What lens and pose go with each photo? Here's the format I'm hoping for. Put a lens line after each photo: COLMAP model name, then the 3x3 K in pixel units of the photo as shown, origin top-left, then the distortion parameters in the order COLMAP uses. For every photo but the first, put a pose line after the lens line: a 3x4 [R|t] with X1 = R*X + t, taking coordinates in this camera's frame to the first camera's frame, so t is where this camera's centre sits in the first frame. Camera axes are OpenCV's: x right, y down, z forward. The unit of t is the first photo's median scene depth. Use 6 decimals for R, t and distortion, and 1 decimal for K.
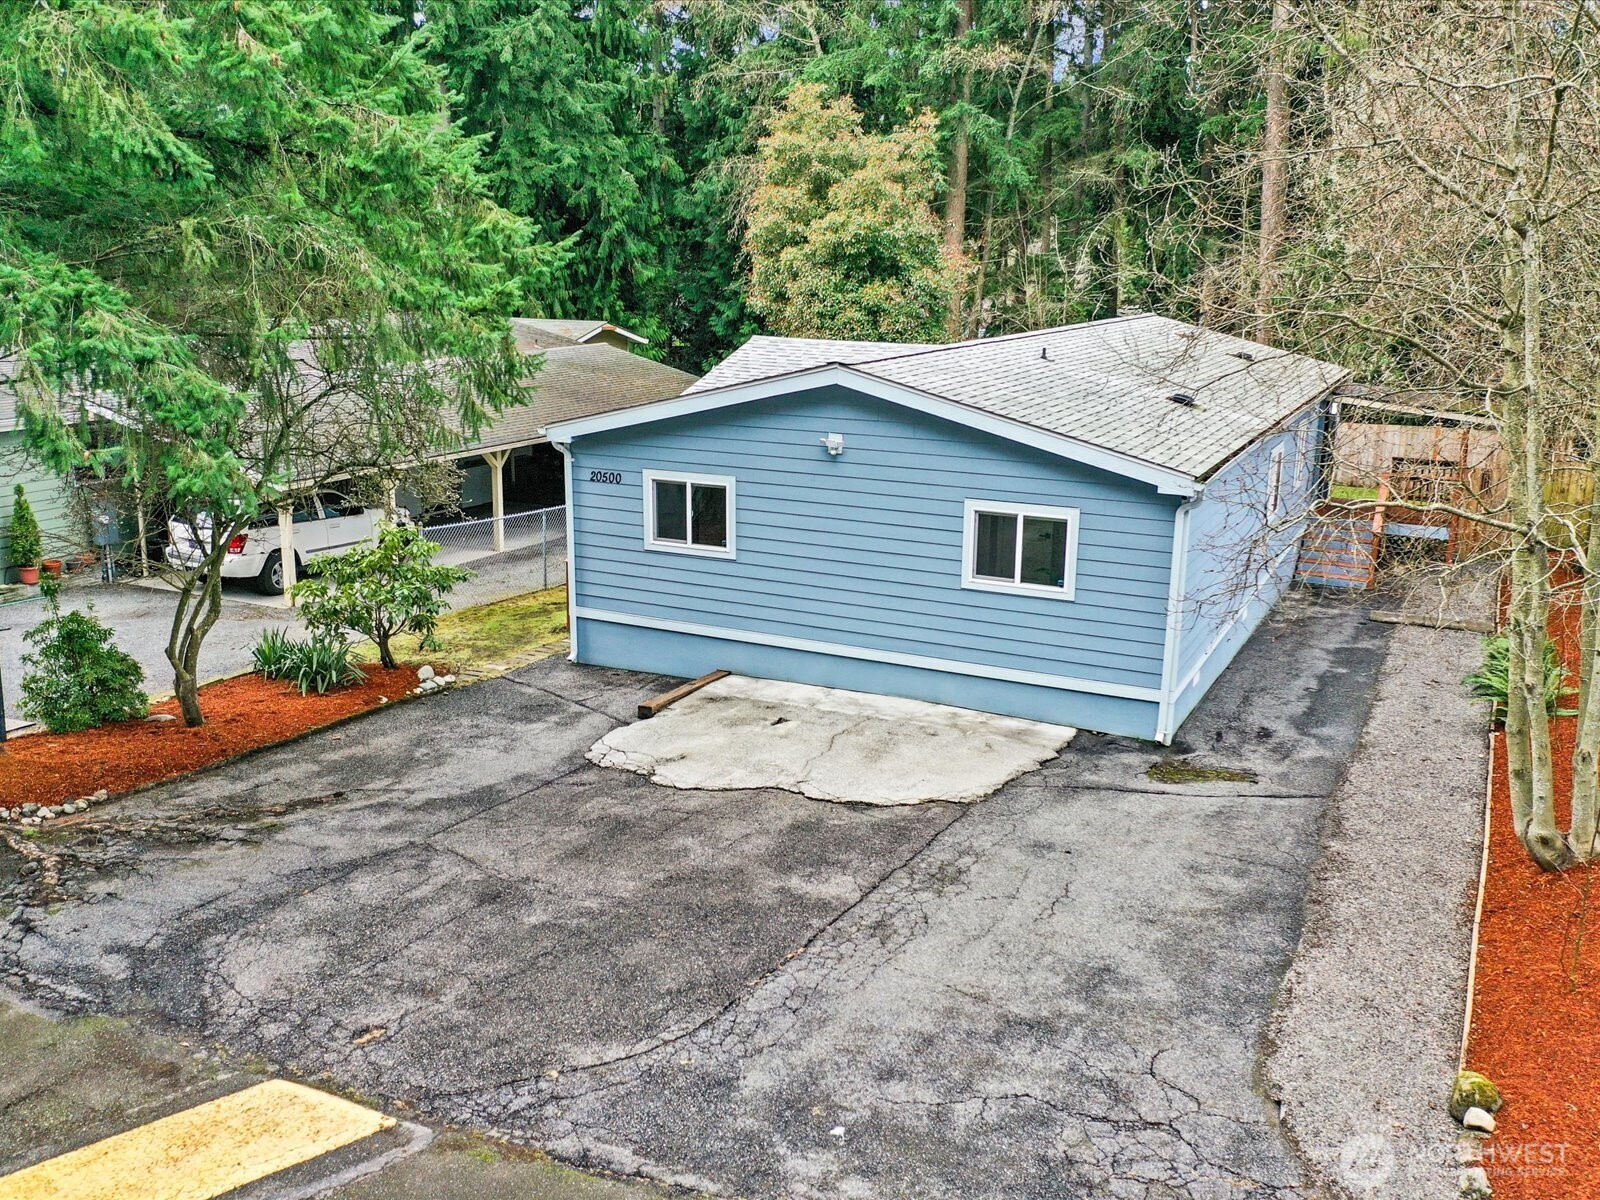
lens RADIAL K [[1416.4, 0, 800.0], [0, 1416.4, 600.0], [0, 0, 1]] dist [-0.008502, -0.005875]
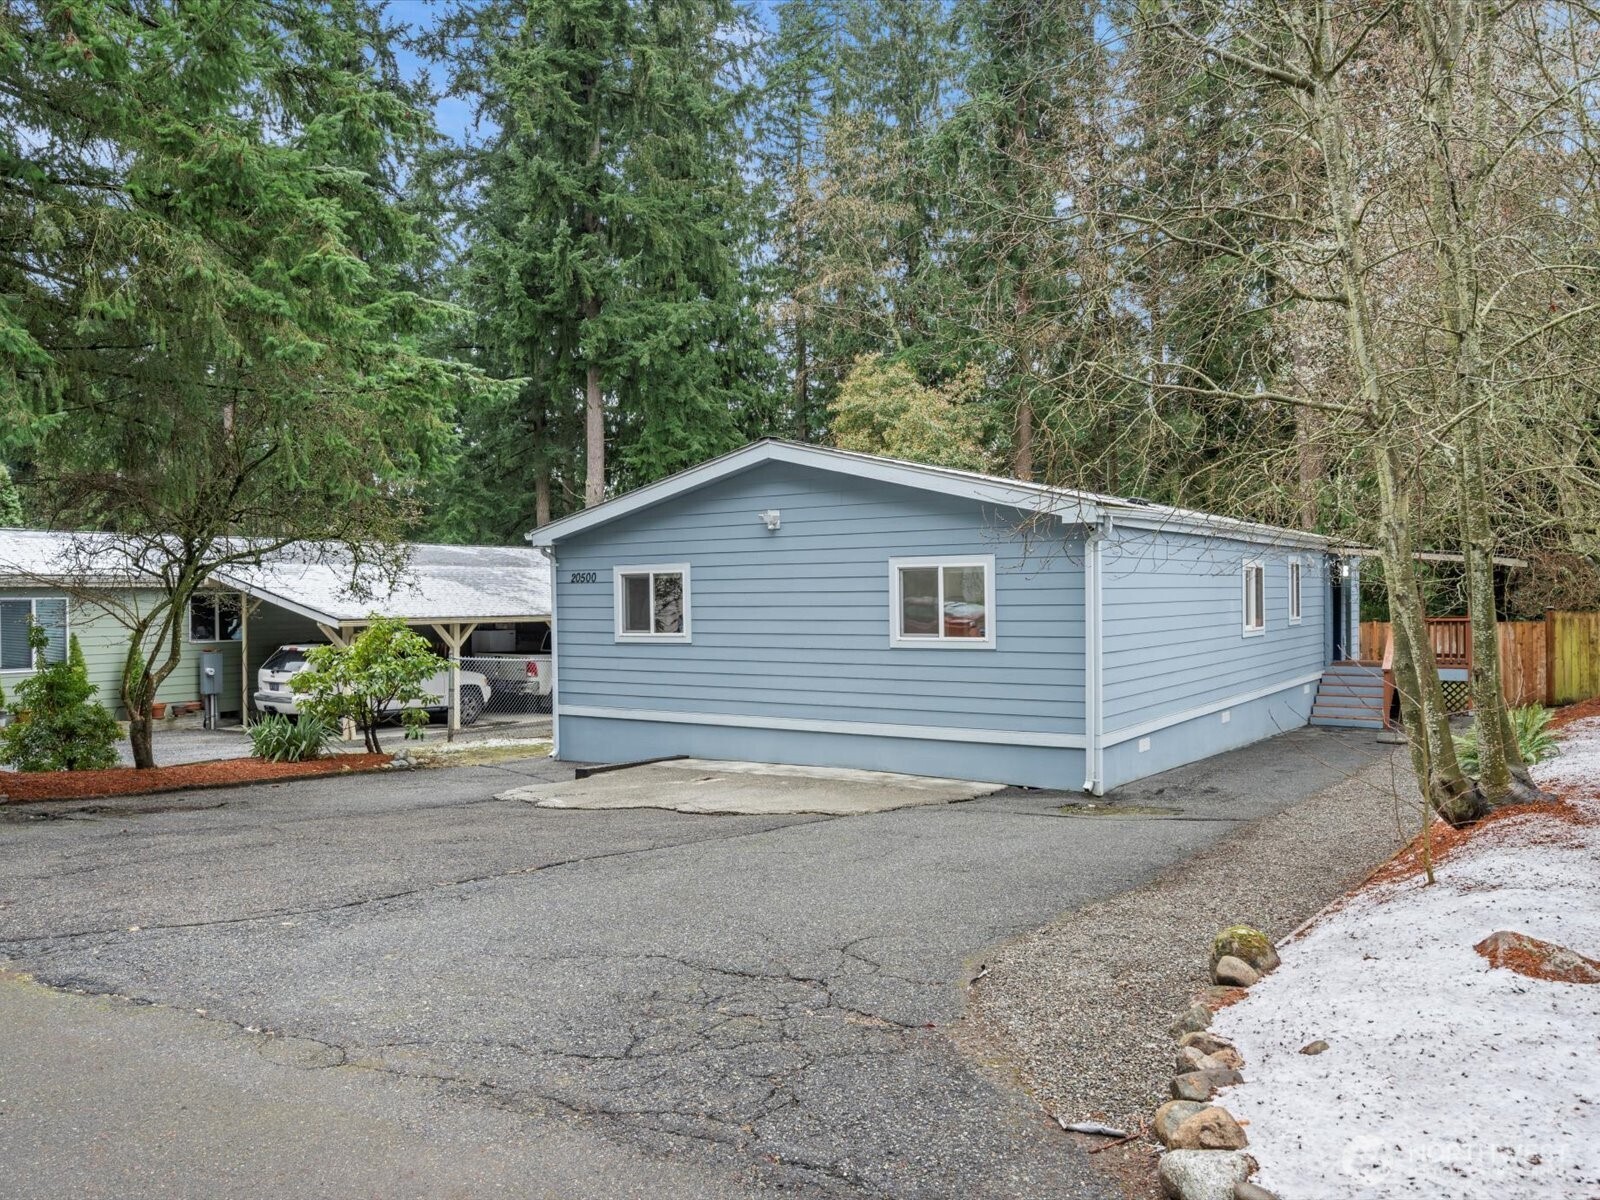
lens RADIAL K [[1199.3, 0, 800.0], [0, 1199.3, 600.0], [0, 0, 1]] dist [0.002113, 0.002578]
pose [[0.990037, -0.022911, -0.138934, 0.175401], [-0.010785, 0.971437, -0.237051, 0.166247], [0.140396, 0.236187, 0.961512, 0.171599]]
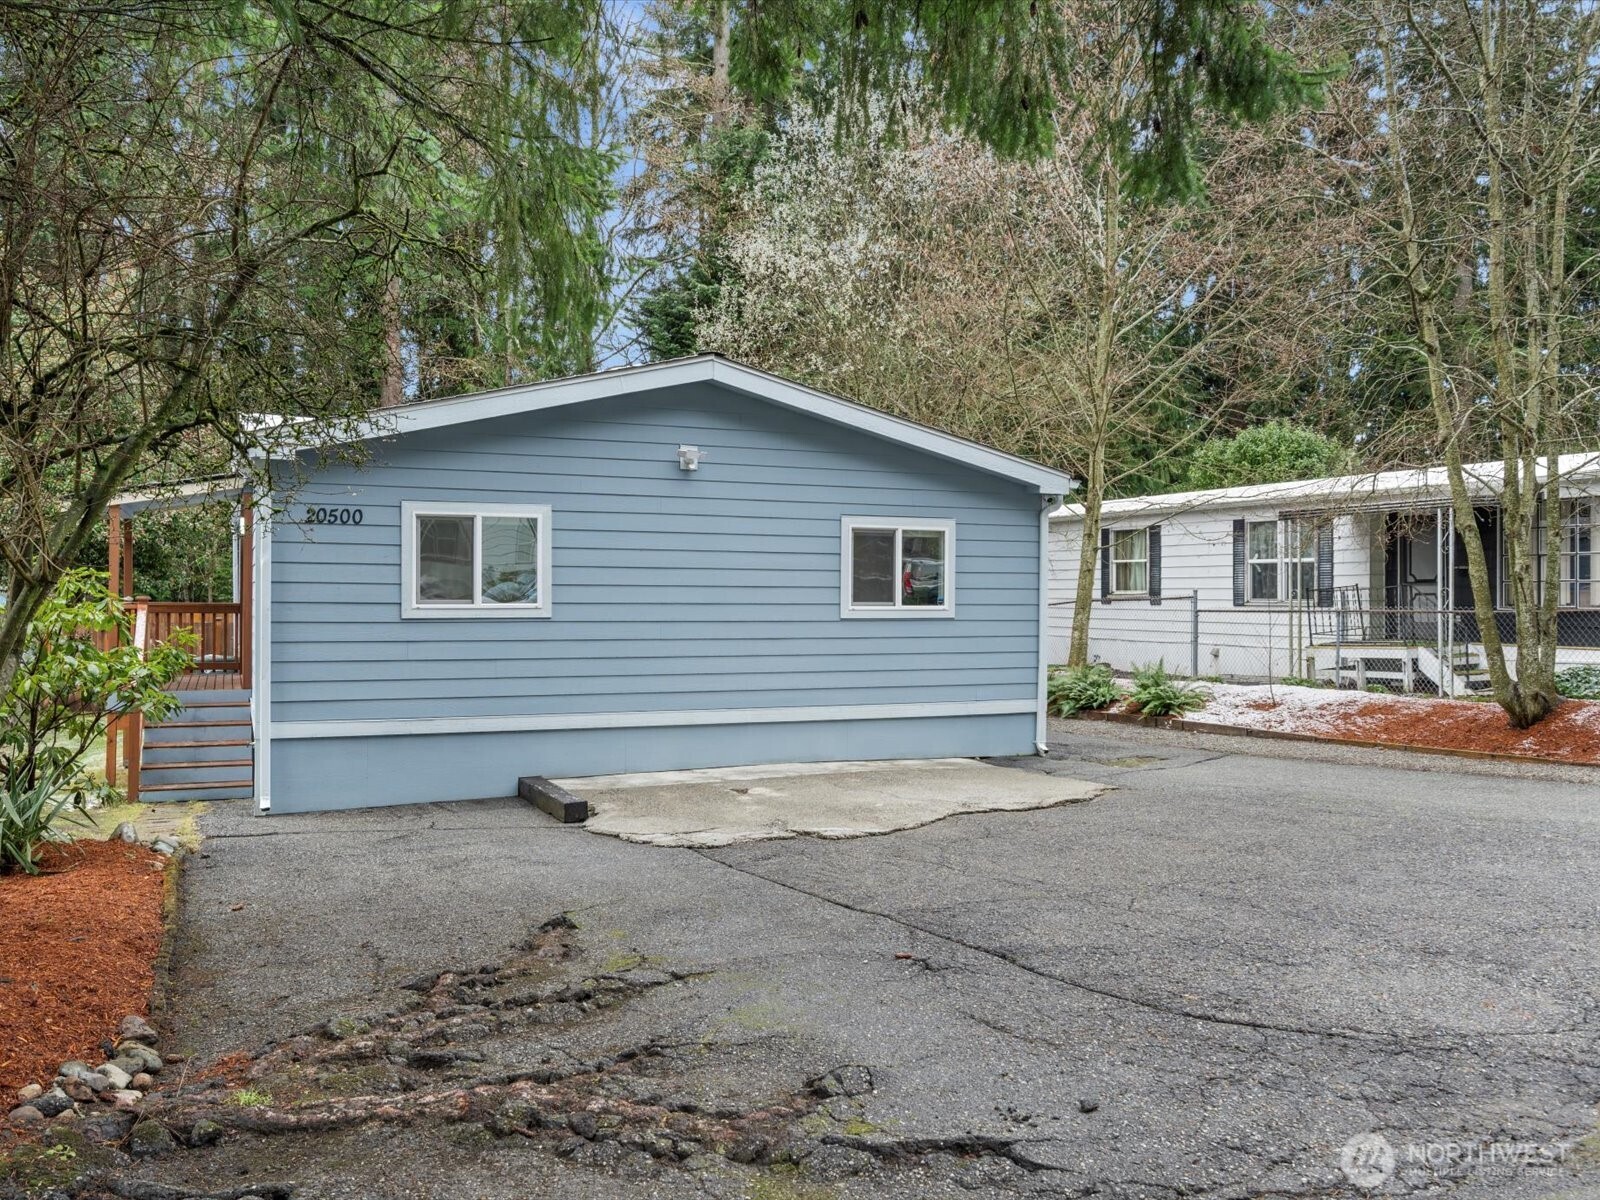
lens RADIAL K [[1308.7, 0, 800.0], [0, 1308.7, 600.0], [0, 0, 1]] dist [-0.003722, -0.001181]
pose [[0.651950, -0.016594, 0.758080, -0.536717], [0.181227, 0.974196, -0.134531, 0.087789], [-0.736286, 0.225093, 0.638135, 0.514925]]
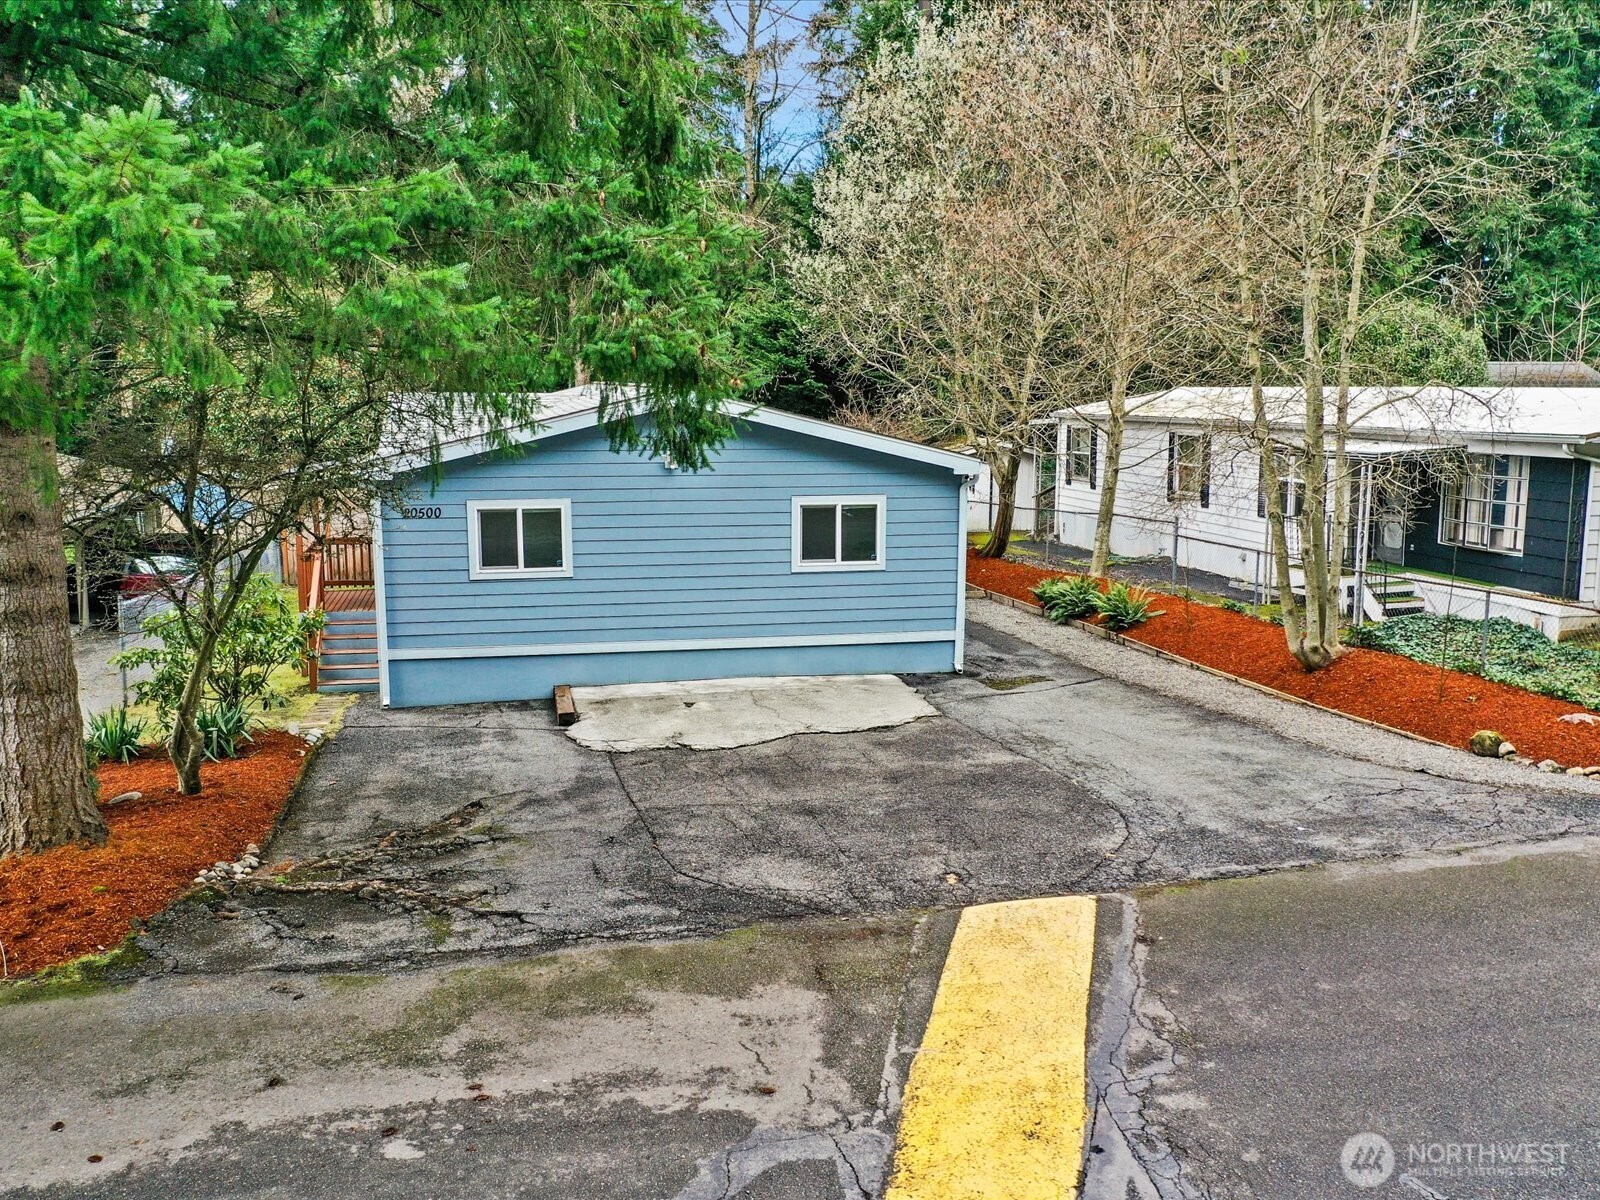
lens RADIAL K [[1416.4, 0, 800.0], [0, 1416.4, 600.0], [0, 0, 1]] dist [-0.008502, -0.005875]
pose [[0.790176, -0.105213, 0.603781, -0.620140], [0.154166, 0.987600, -0.029663, 0.052163], [-0.593173, 0.116521, 0.796598, 0.055754]]
